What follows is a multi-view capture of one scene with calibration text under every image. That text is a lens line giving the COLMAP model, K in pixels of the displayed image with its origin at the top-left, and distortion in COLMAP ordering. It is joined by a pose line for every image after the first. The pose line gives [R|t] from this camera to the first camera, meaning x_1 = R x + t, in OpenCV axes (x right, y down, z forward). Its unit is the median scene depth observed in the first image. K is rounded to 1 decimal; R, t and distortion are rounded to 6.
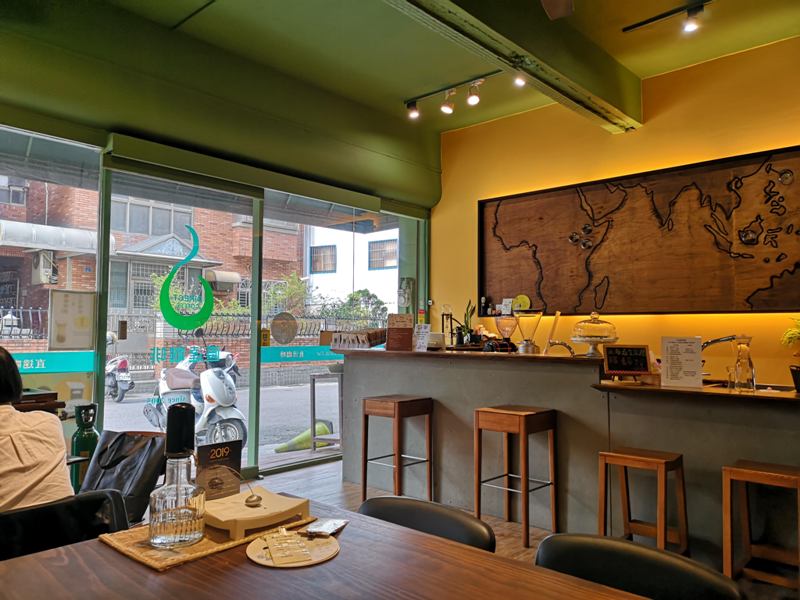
lens RADIAL K [[630.1, 0, 391.9], [0, 630.1, 297.8], [0, 0, 1]] dist [0.052908, -0.038628]
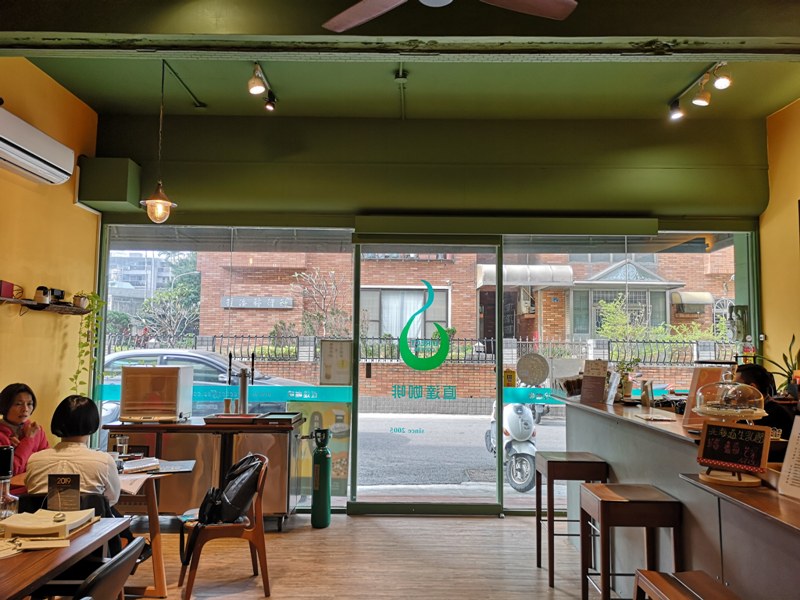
lens RADIAL K [[630.1, 0, 407.5], [0, 630.1, 294.5], [0, 0, 1]] dist [0.052908, -0.038628]
pose [[0.651290, -0.058203, -0.756593, 0.385676], [0.037067, 0.998304, -0.044889, -0.026987], [0.757923, 0.001191, 0.652343, 0.165527]]
